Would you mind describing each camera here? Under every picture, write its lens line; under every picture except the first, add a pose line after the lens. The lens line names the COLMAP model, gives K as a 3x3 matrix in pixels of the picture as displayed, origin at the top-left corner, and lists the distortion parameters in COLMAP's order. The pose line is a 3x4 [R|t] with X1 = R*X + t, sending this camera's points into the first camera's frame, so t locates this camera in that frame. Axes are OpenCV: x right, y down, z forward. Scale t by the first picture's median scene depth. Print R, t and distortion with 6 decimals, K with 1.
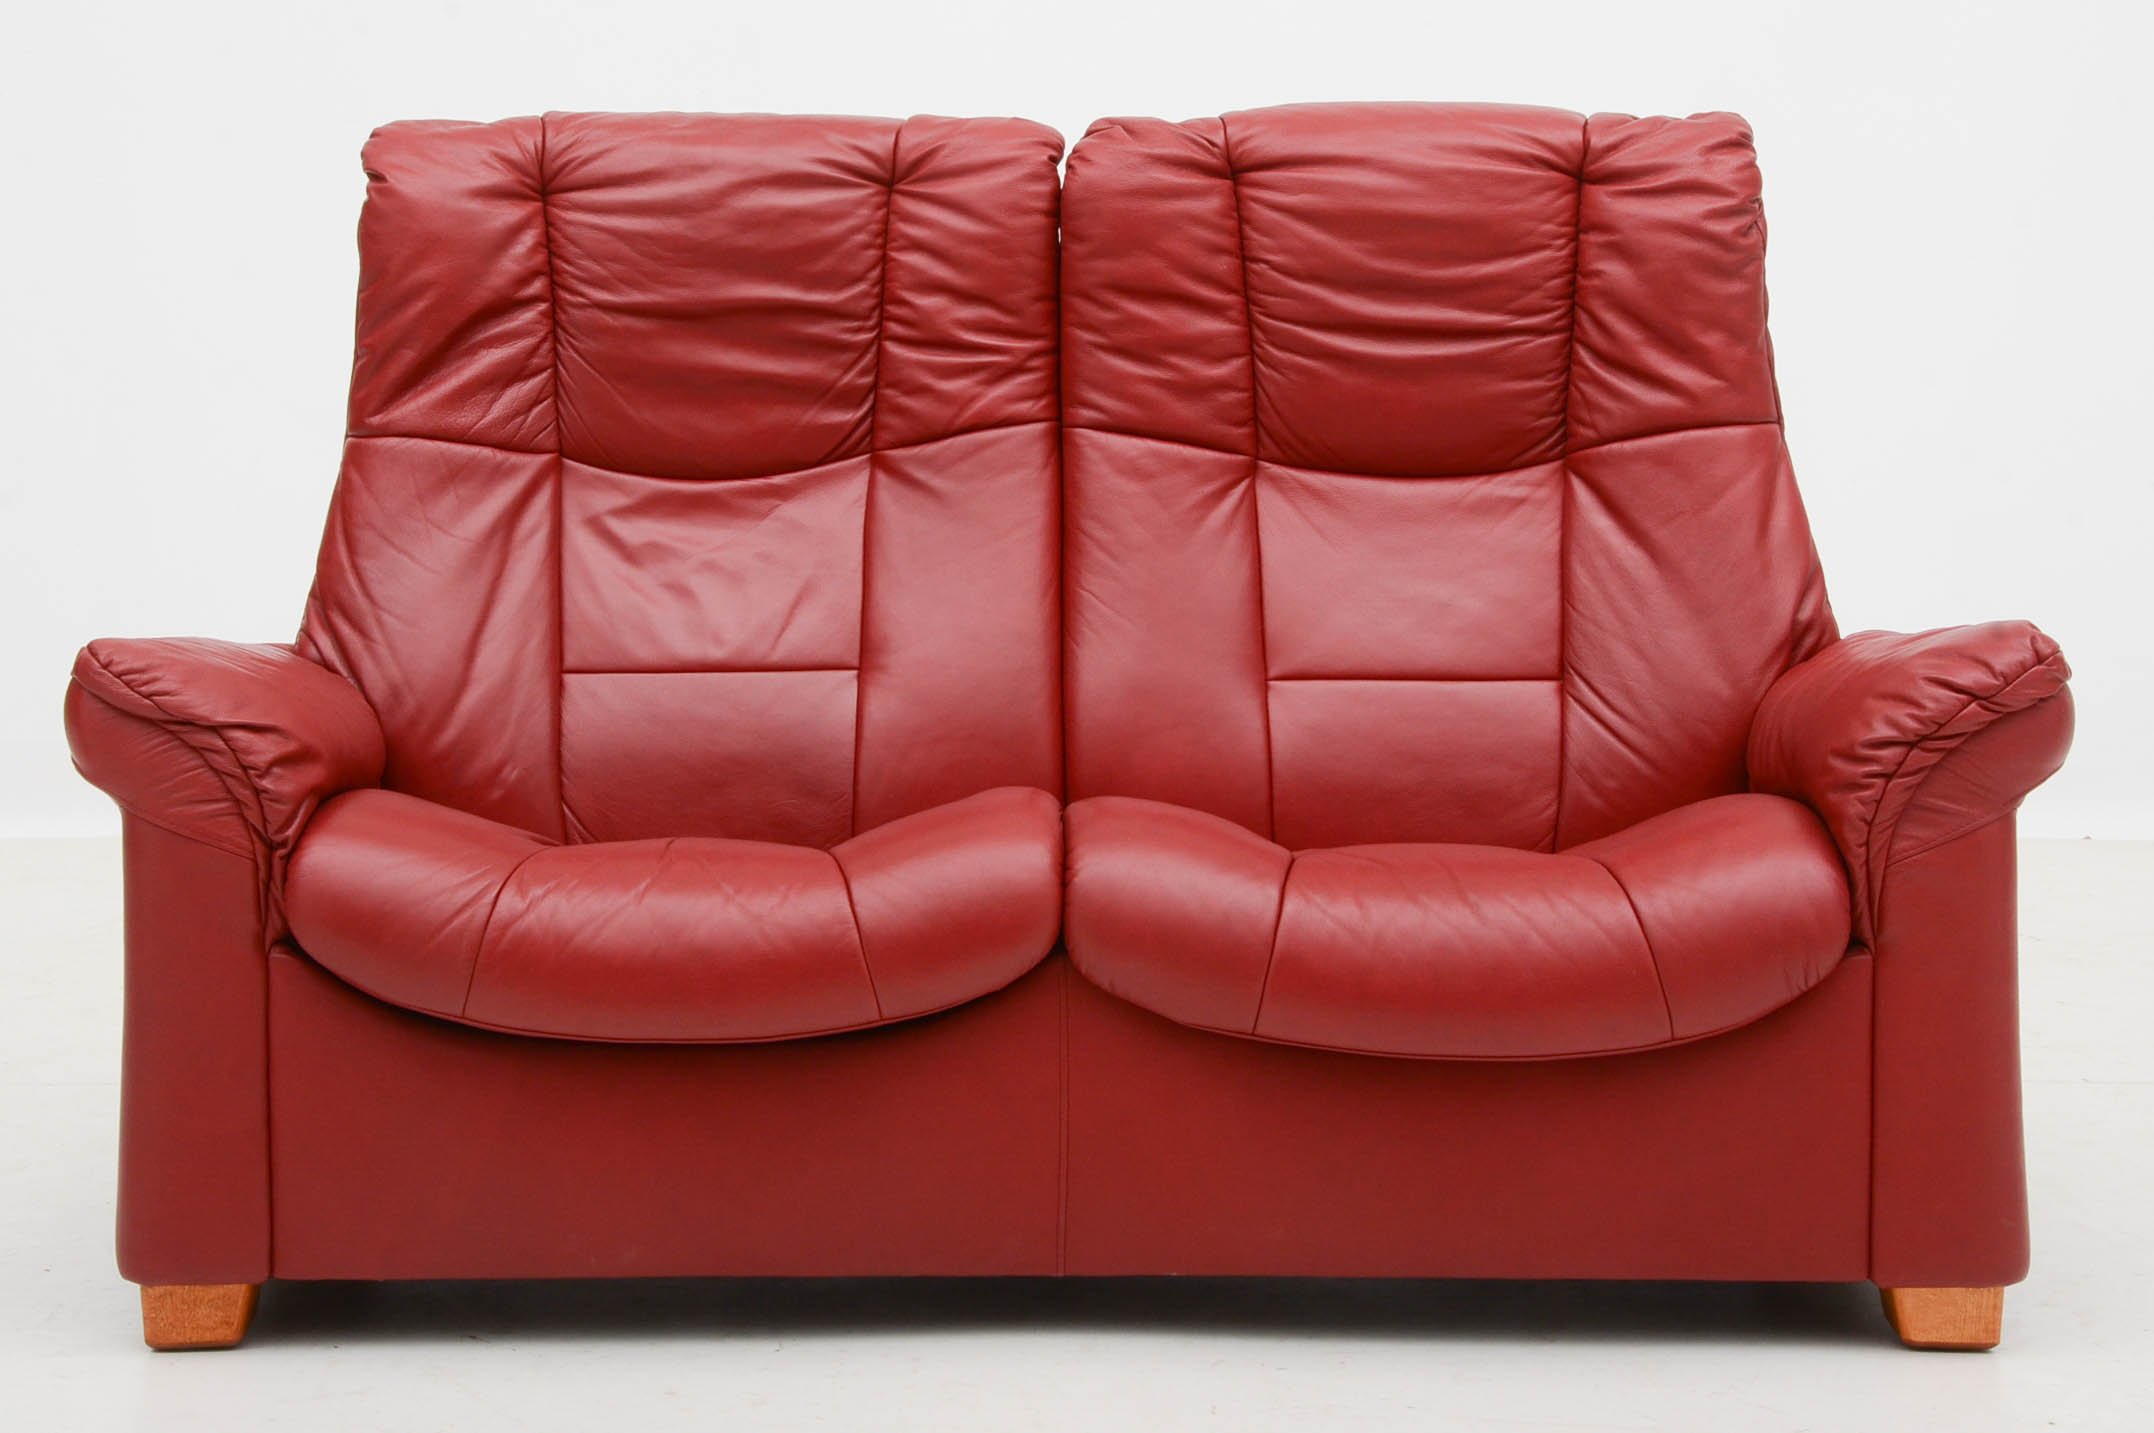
lens RADIAL K [[5206.9, 0, 1021.9], [0, 5206.9, 722.3], [0, 0, 1]] dist [0.456554, 0.000000]
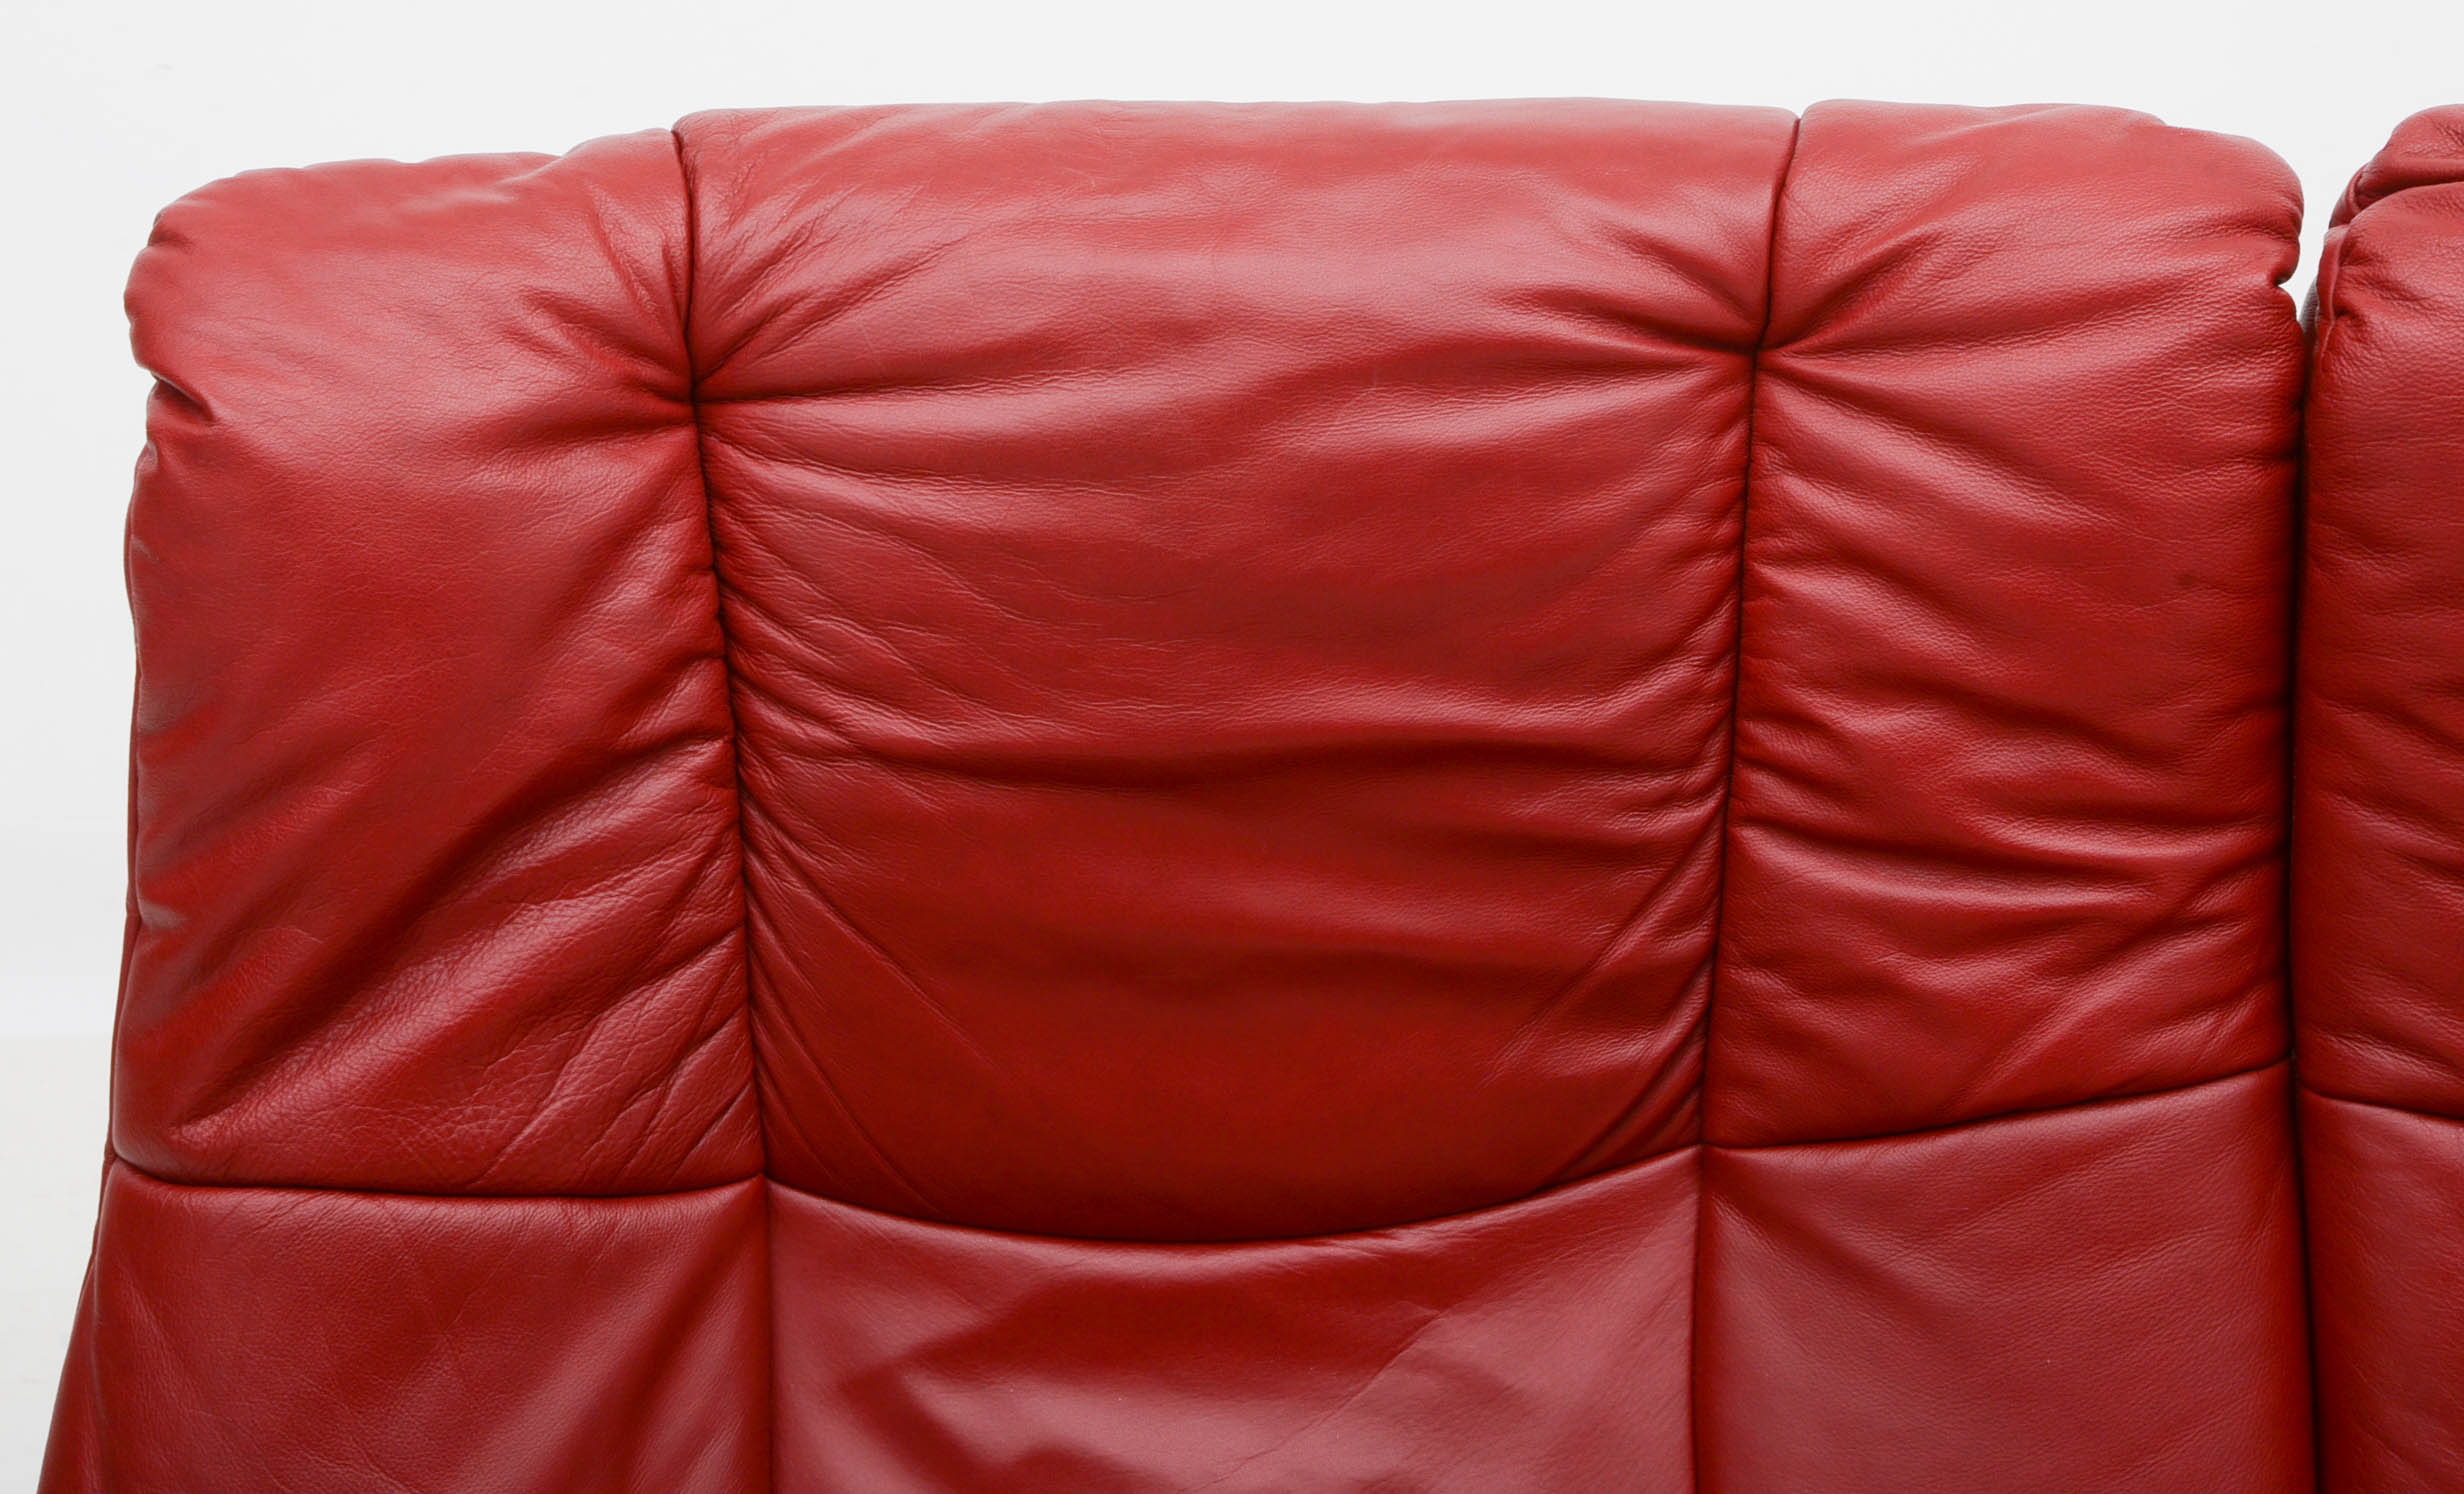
lens RADIAL K [[7530.0, 0, 1219.7], [0, 7530.0, 735.2], [0, 0, 1]] dist [0.845147, 0.000000]
pose [[0.999763, -0.020726, 0.006733, -0.062348], [0.019222, 0.984276, 0.175588, -0.163200], [-0.010267, -0.175417, 0.984441, 0.533639]]
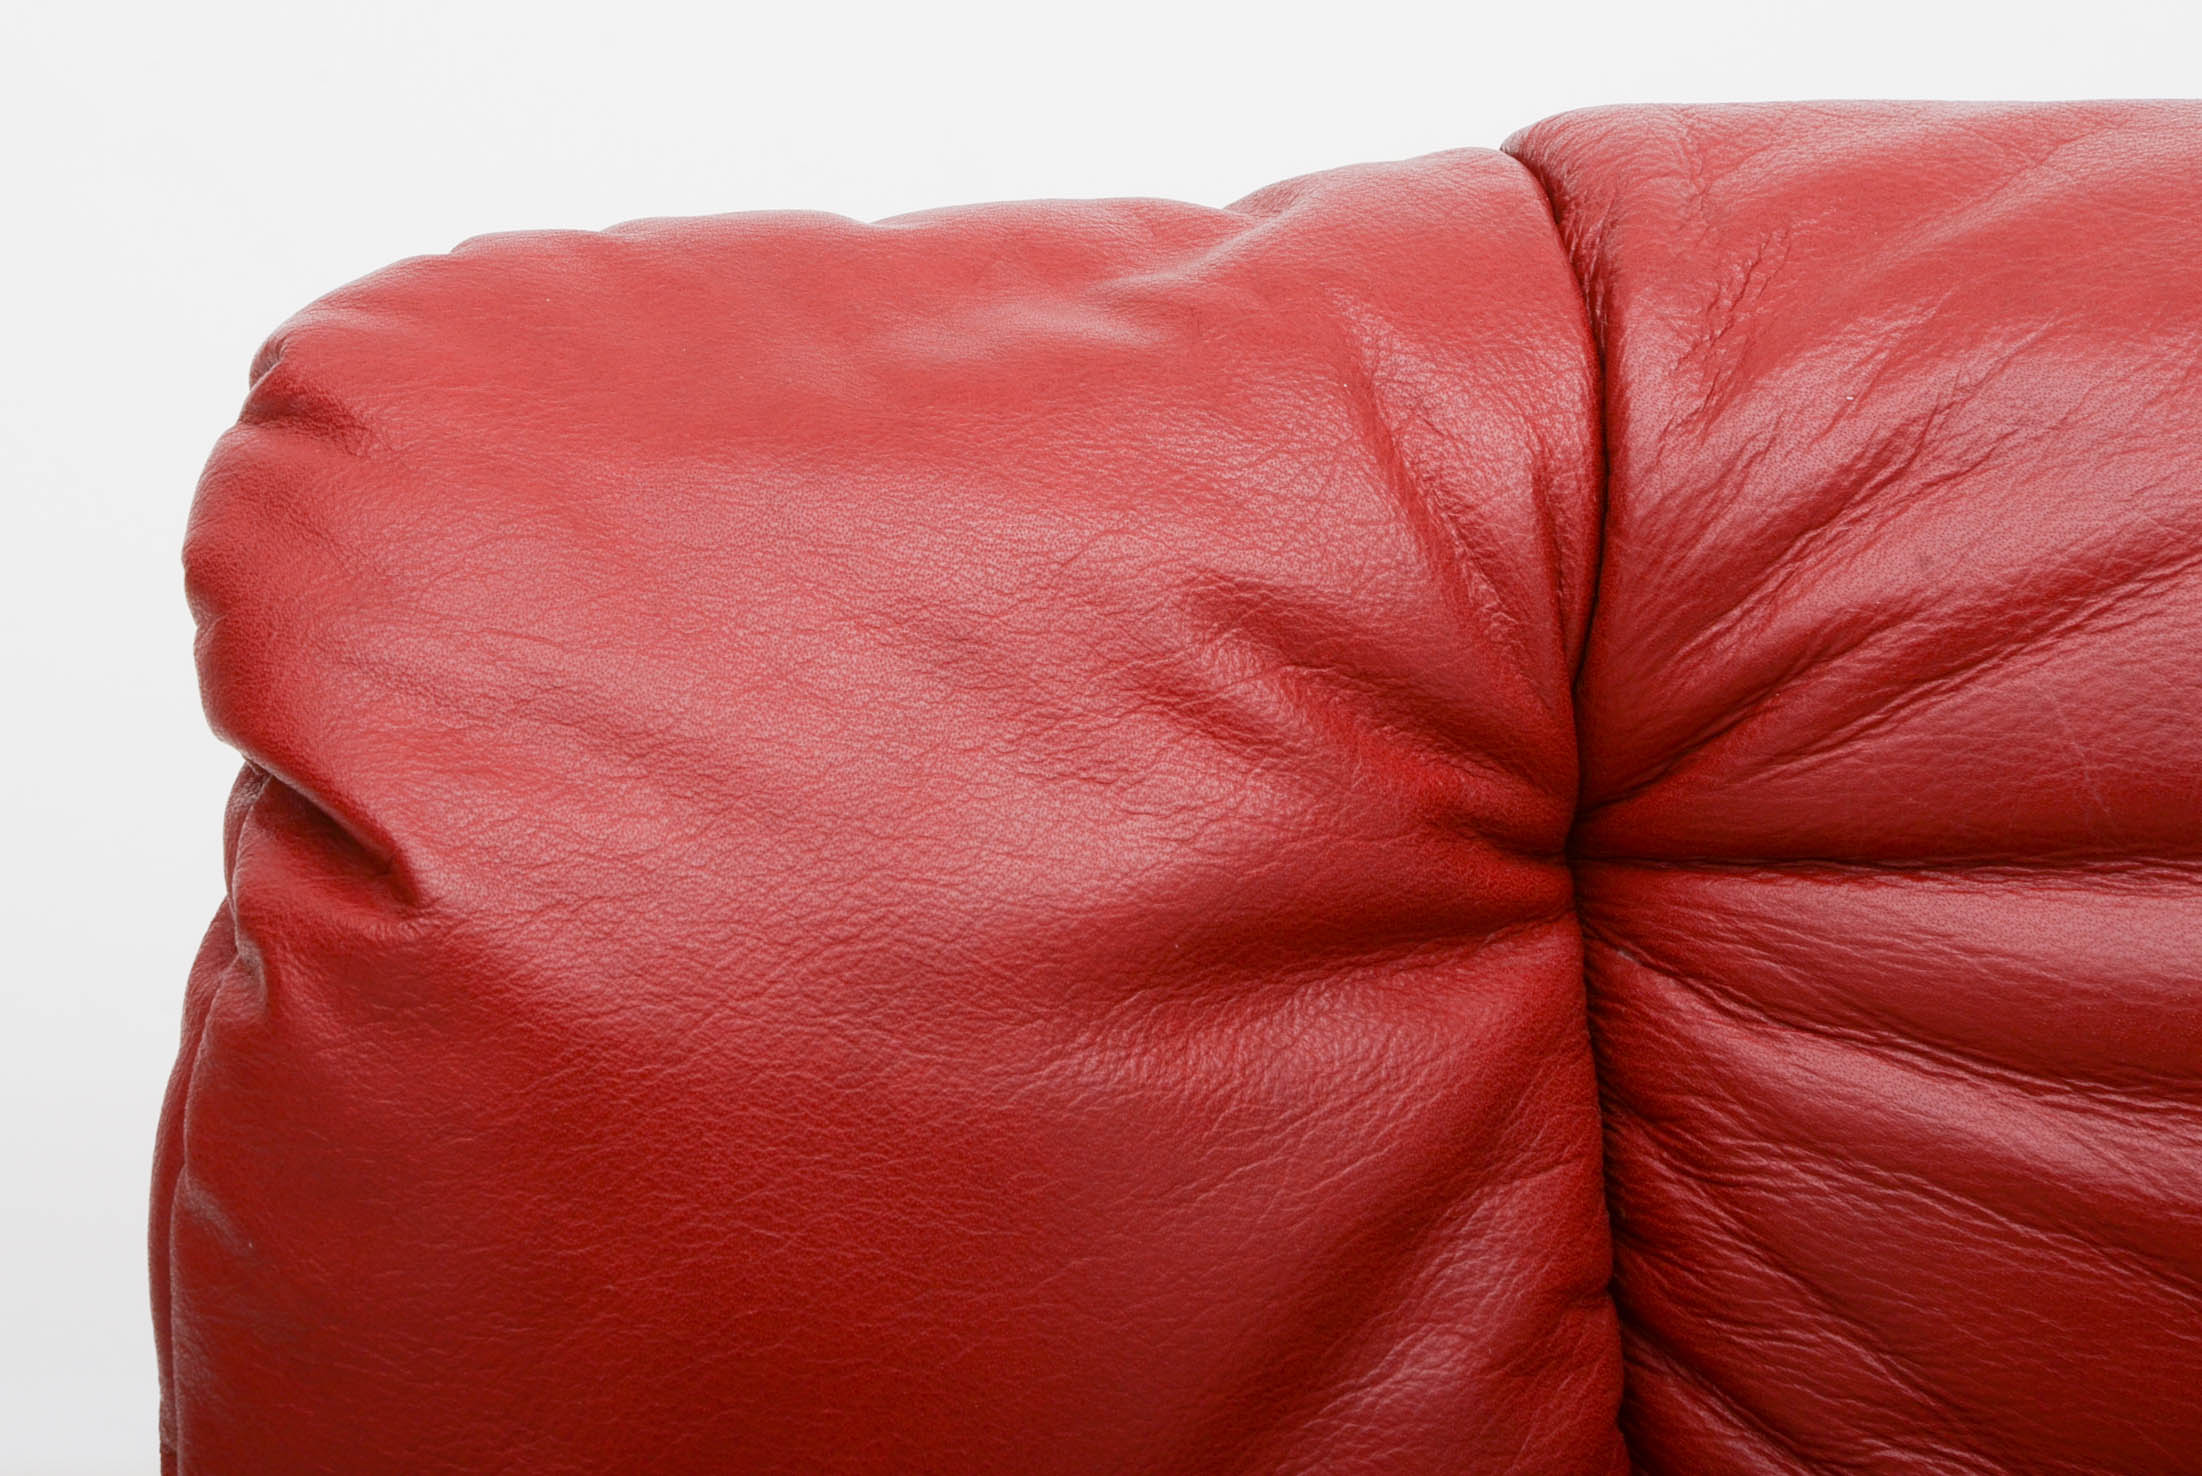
lens RADIAL K [[10761.6, 0, 972.8], [0, 10761.6, 851.4], [0, 0, 1]] dist [1.038398, 0.000000]
pose [[0.999712, 0.021718, 0.010226, -0.109295], [-0.023311, 0.980033, 0.197465, -0.153305], [-0.005734, -0.197646, 0.980257, 0.745186]]
